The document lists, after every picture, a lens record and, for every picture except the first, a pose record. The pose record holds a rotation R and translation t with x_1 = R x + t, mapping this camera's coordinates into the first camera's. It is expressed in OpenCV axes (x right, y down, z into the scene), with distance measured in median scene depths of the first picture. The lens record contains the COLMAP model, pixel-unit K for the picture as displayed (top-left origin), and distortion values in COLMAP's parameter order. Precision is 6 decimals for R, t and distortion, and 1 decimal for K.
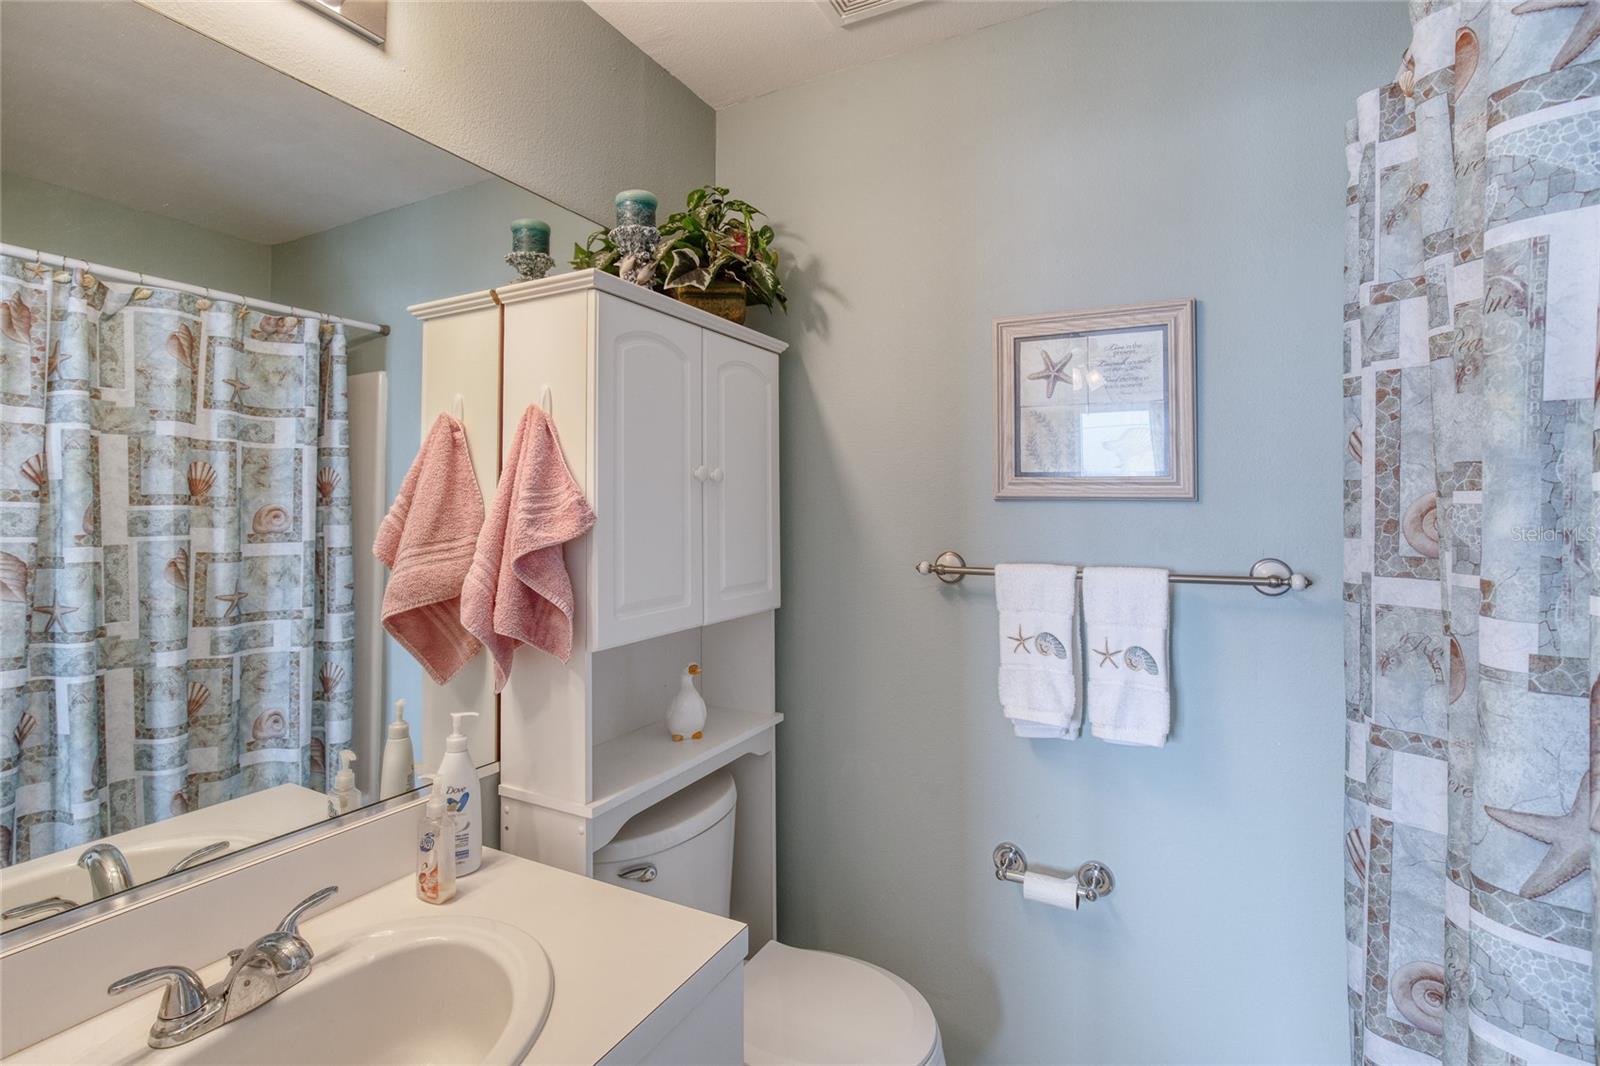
lens RADIAL K [[730.4, 0, 810.6], [0, 730.4, 478.0], [0, 0, 1]] dist [-0.011027, 0.002790]
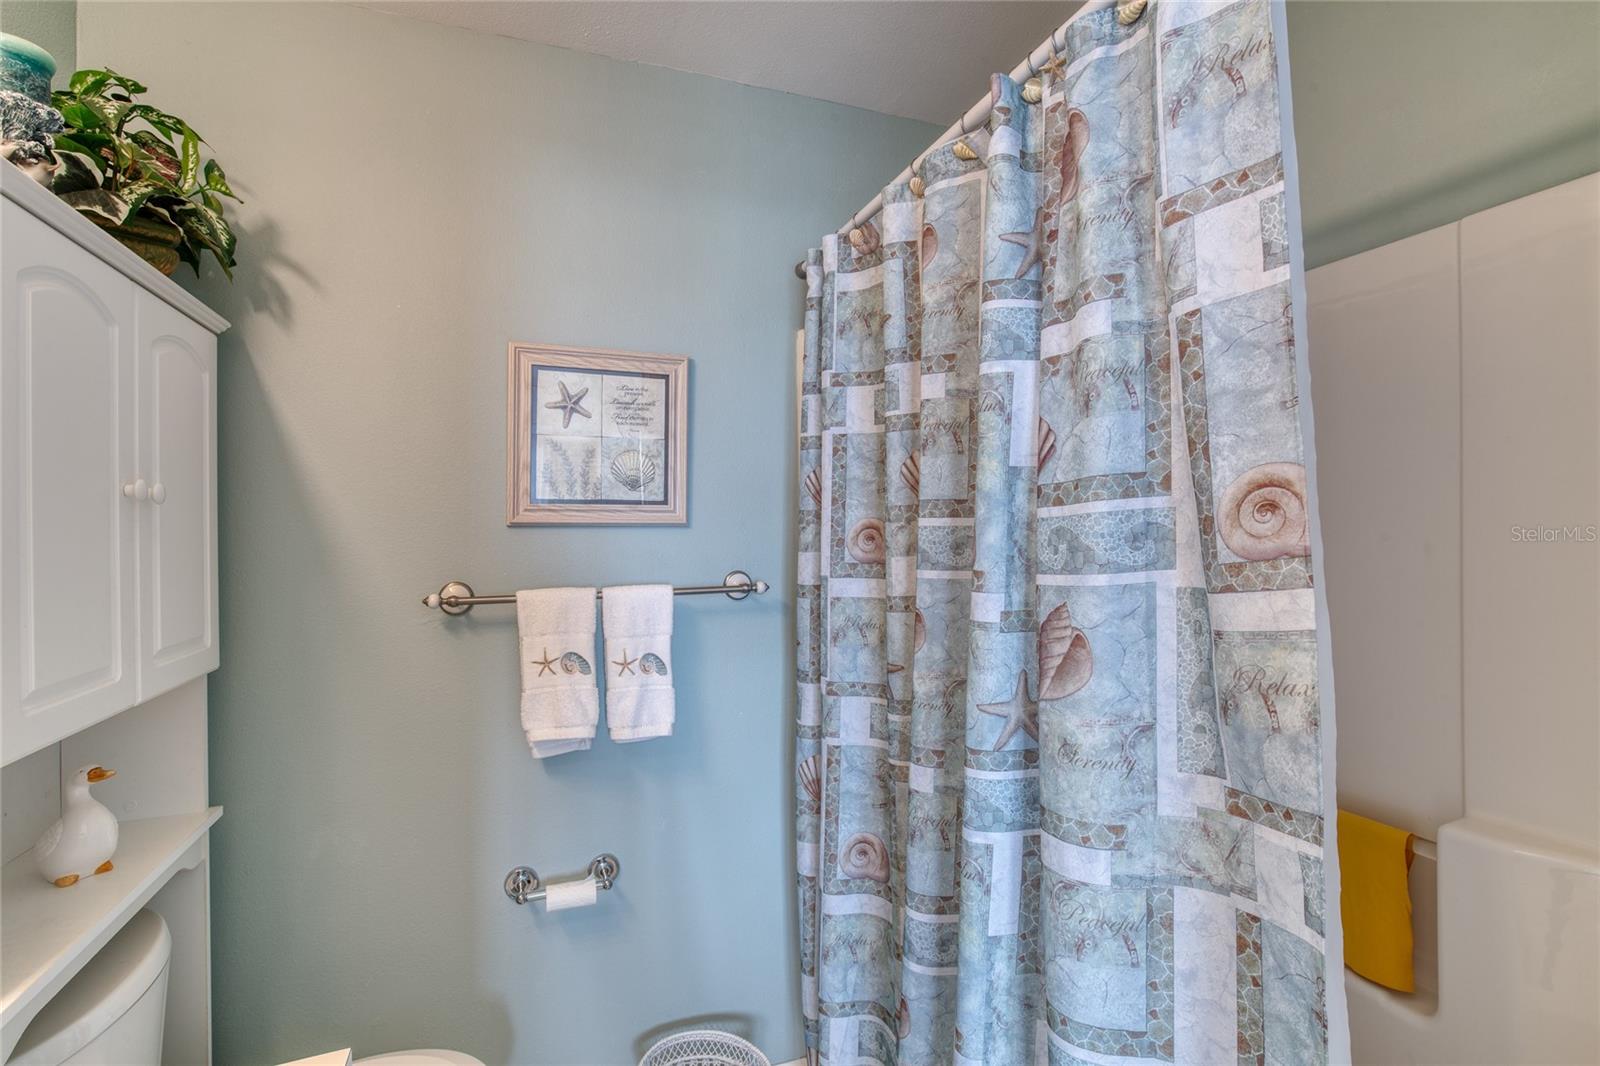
lens RADIAL K [[730.4, 0, 765.2], [0, 730.4, 523.4], [0, 0, 1]] dist [-0.011027, 0.002790]
pose [[0.679121, -0.001435, 0.734025, -0.258353], [-0.016310, 0.999722, 0.017045, 0.004078], [-0.733845, -0.023548, 0.678908, 0.087402]]
